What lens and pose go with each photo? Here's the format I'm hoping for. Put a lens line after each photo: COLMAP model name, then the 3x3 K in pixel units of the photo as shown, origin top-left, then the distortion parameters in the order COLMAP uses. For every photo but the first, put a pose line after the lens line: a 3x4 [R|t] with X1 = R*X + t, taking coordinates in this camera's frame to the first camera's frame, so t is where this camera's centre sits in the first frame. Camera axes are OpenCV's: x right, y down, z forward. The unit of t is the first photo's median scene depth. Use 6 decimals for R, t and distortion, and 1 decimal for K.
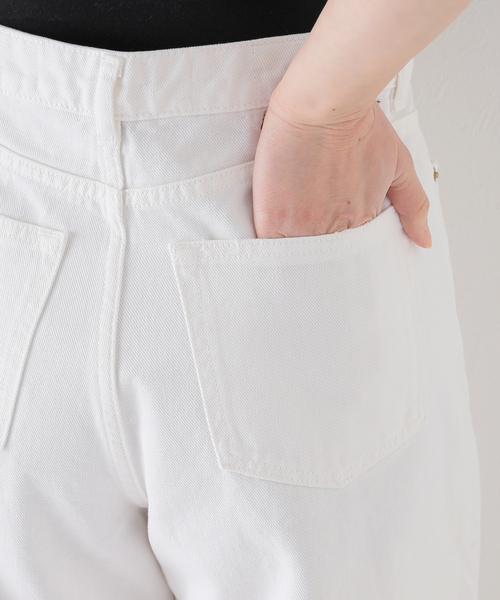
lens RADIAL K [[1245.8, 0, 250.6], [0, 1245.8, 299.8], [0, 0, 1]] dist [-0.007052, 0.000000]
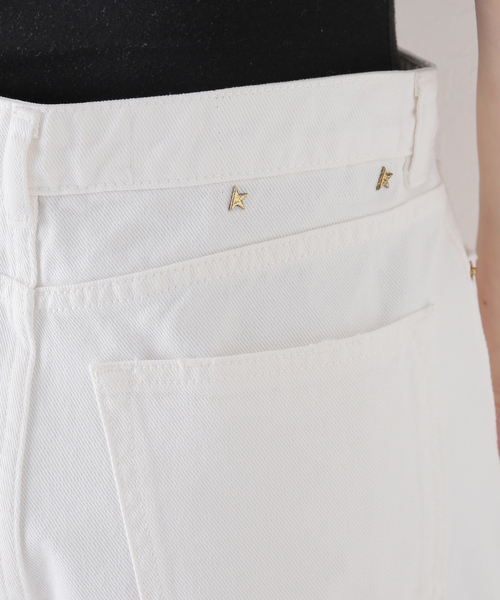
lens RADIAL K [[1245.8, 0, 249.4], [0, 1245.8, 300.2], [0, 0, 1]] dist [-0.007052, 0.000000]
pose [[0.998315, 0.022481, -0.053489, 0.065428], [-0.024645, 0.998890, -0.040148, -0.053861], [0.052527, 0.041399, 0.997761, 0.260791]]
